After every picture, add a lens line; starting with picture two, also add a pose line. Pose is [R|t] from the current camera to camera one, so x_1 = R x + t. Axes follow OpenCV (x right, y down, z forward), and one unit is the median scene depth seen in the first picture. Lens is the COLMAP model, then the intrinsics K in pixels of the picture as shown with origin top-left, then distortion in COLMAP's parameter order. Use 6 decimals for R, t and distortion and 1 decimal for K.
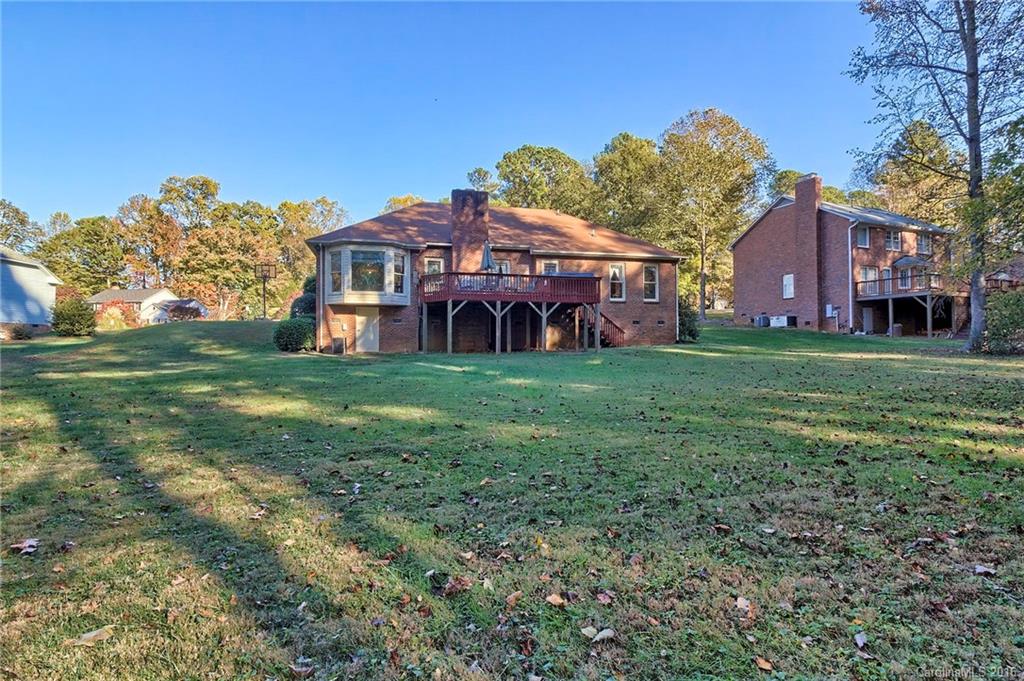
lens RADIAL K [[504.2, 0, 515.0], [0, 504.2, 338.2], [0, 0, 1]] dist [0.009735, -0.000822]
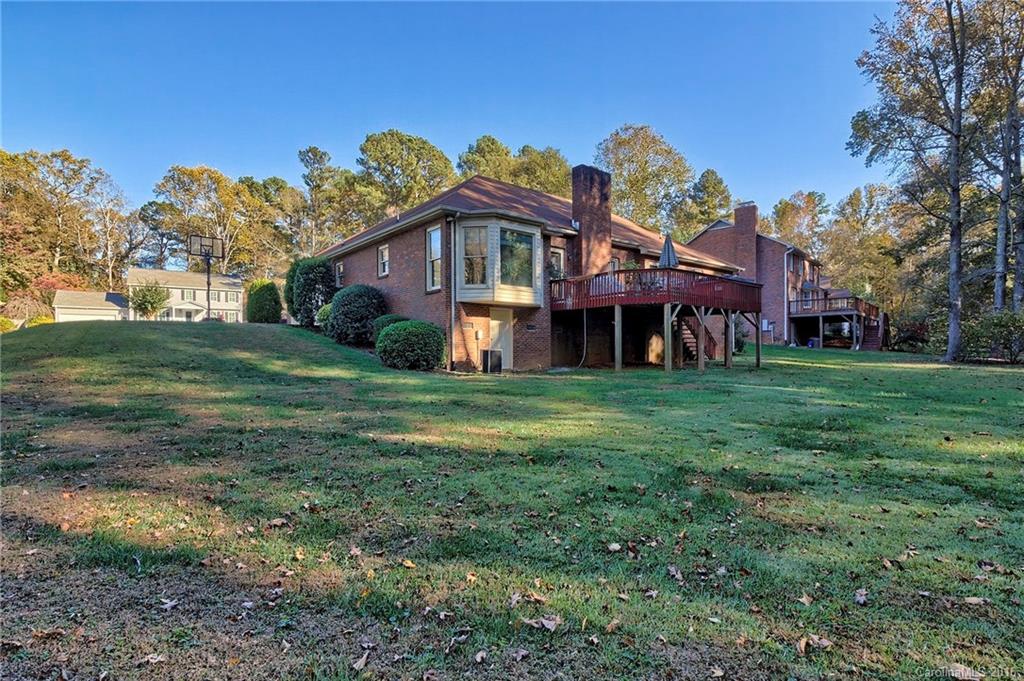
lens RADIAL K [[504.2, 0, 508.0], [0, 504.2, 359.1], [0, 0, 1]] dist [0.009735, -0.000822]
pose [[0.906463, -0.006025, 0.422242, -0.562902], [-0.004885, 0.999682, 0.024752, -0.004945], [-0.422257, -0.024500, 0.906145, 0.318873]]
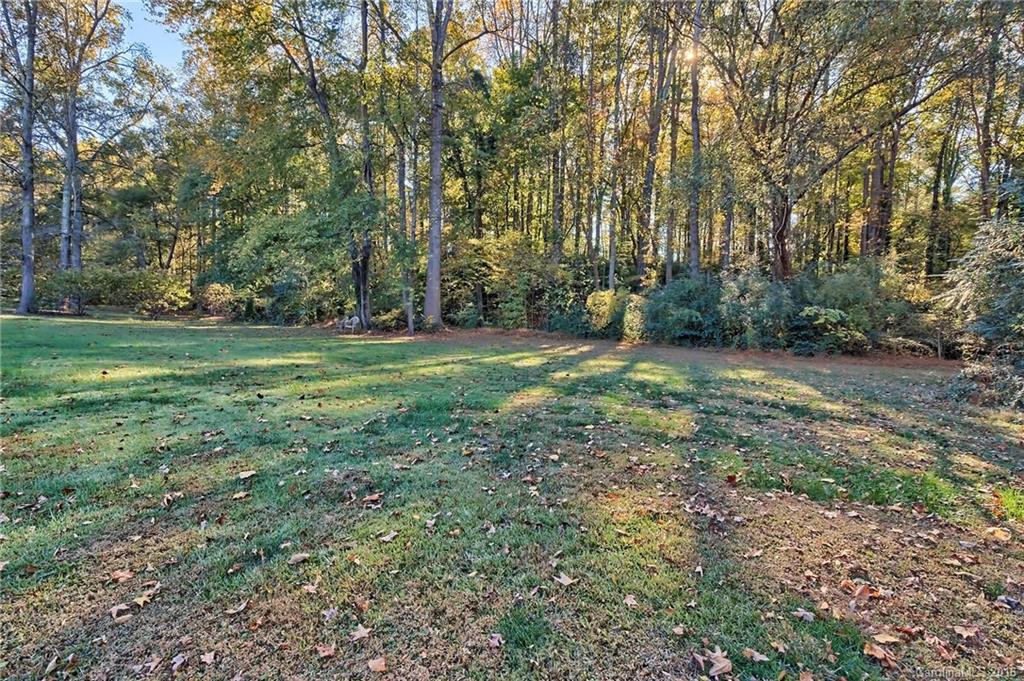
lens RADIAL K [[504.2, 0, 512.2], [0, 504.2, 338.7], [0, 0, 1]] dist [0.009735, -0.000822]
pose [[-0.414712, -0.040991, 0.909029, -0.701370], [-0.036091, 0.998940, 0.028579, 0.007933], [-0.909237, -0.020956, -0.415751, 0.393476]]
